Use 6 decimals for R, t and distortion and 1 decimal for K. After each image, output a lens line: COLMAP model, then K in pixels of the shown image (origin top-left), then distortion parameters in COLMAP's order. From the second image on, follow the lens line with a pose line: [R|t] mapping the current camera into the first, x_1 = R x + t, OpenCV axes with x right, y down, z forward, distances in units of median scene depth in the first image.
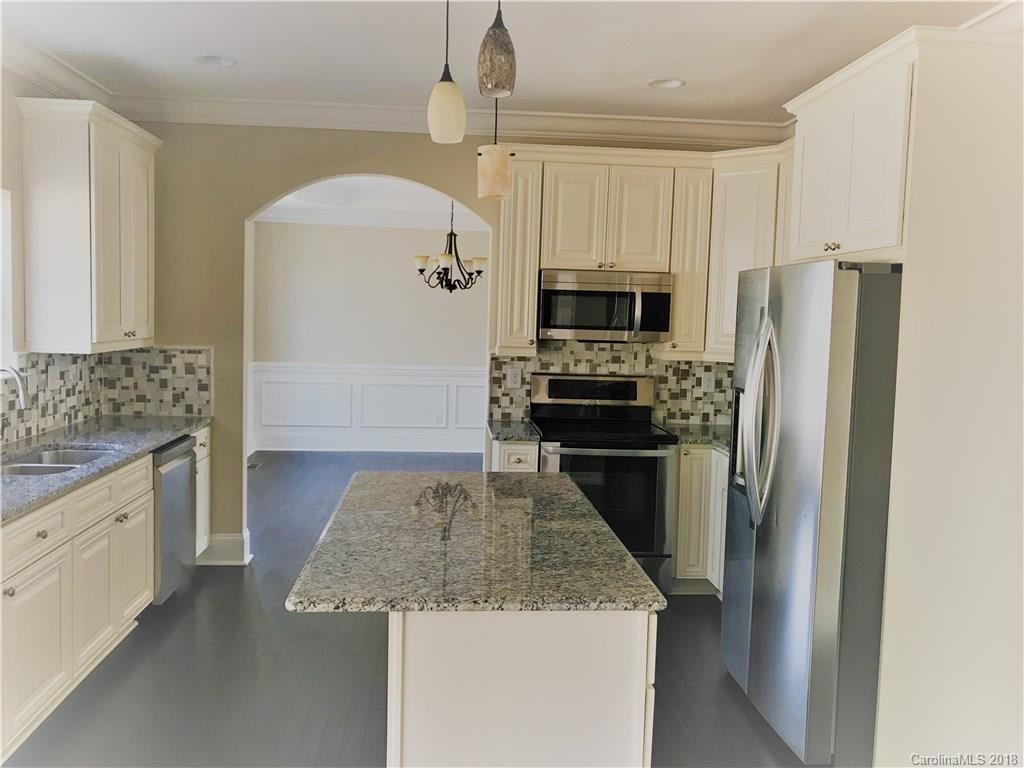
lens RADIAL K [[847.7, 0, 511.2], [0, 847.7, 380.7], [0, 0, 1]] dist [0.006175, -0.000809]
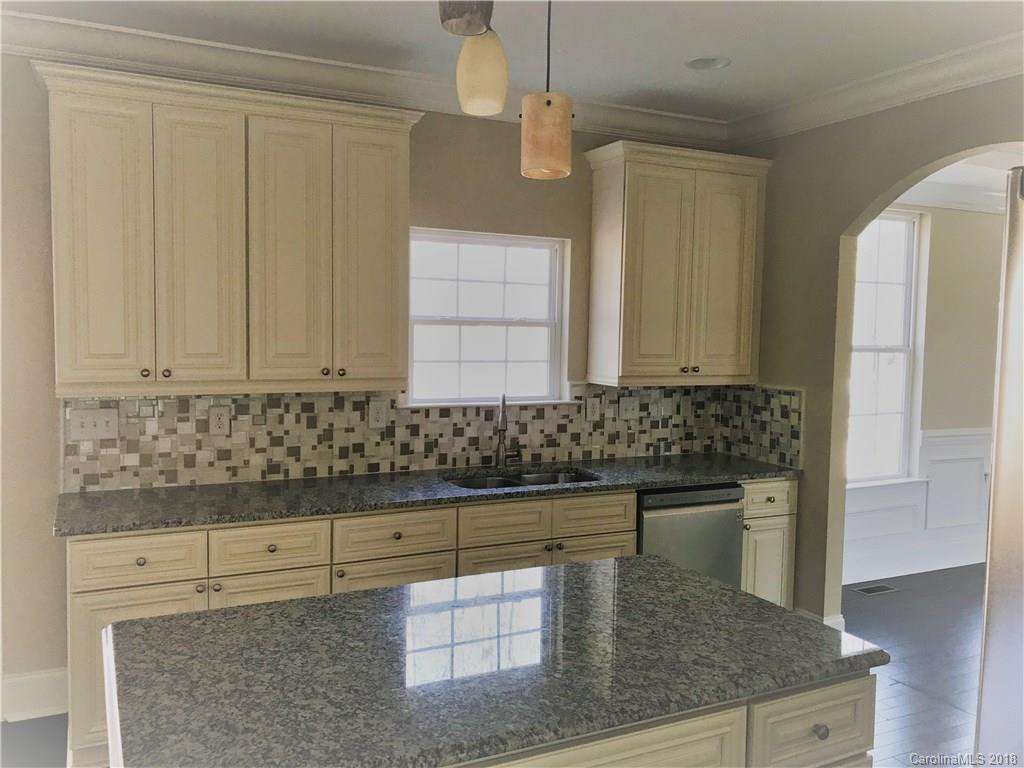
lens RADIAL K [[847.7, 0, 511.4], [0, 847.7, 384.7], [0, 0, 1]] dist [0.006175, -0.000809]
pose [[0.371404, 0.047843, -0.927238, 0.334337], [-0.085758, 0.996170, 0.017049, -0.033508], [0.924502, 0.073186, 0.374084, 0.409447]]
